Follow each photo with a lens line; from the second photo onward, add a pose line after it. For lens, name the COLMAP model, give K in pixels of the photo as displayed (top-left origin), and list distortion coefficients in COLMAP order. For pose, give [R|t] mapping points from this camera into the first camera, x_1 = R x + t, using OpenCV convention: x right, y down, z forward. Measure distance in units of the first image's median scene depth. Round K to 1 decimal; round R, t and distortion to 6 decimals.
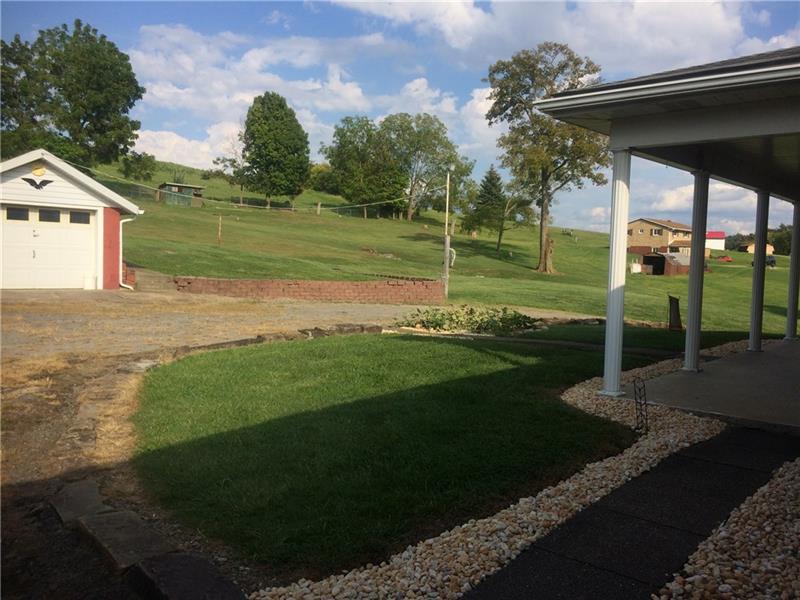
lens RADIAL K [[686.0, 0, 401.5], [0, 686.0, 296.8], [0, 0, 1]] dist [0.048125, -0.048590]
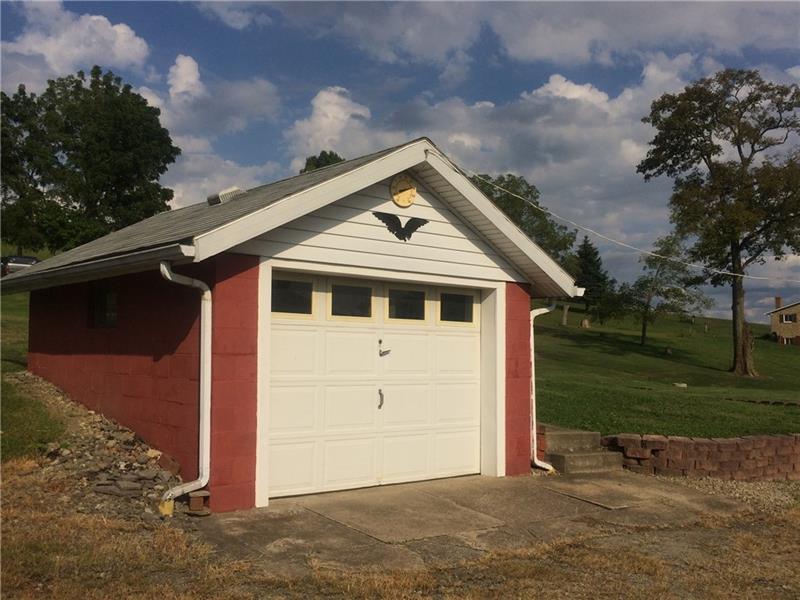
lens RADIAL K [[809.7, 0, 399.0], [0, 809.7, 302.3], [0, 0, 1]] dist [0.057247, 0.000000]
pose [[0.999534, -0.020026, -0.023030, -0.129742], [0.017138, 0.992696, -0.119418, -0.015544], [0.025253, 0.118968, 0.992577, 0.133546]]
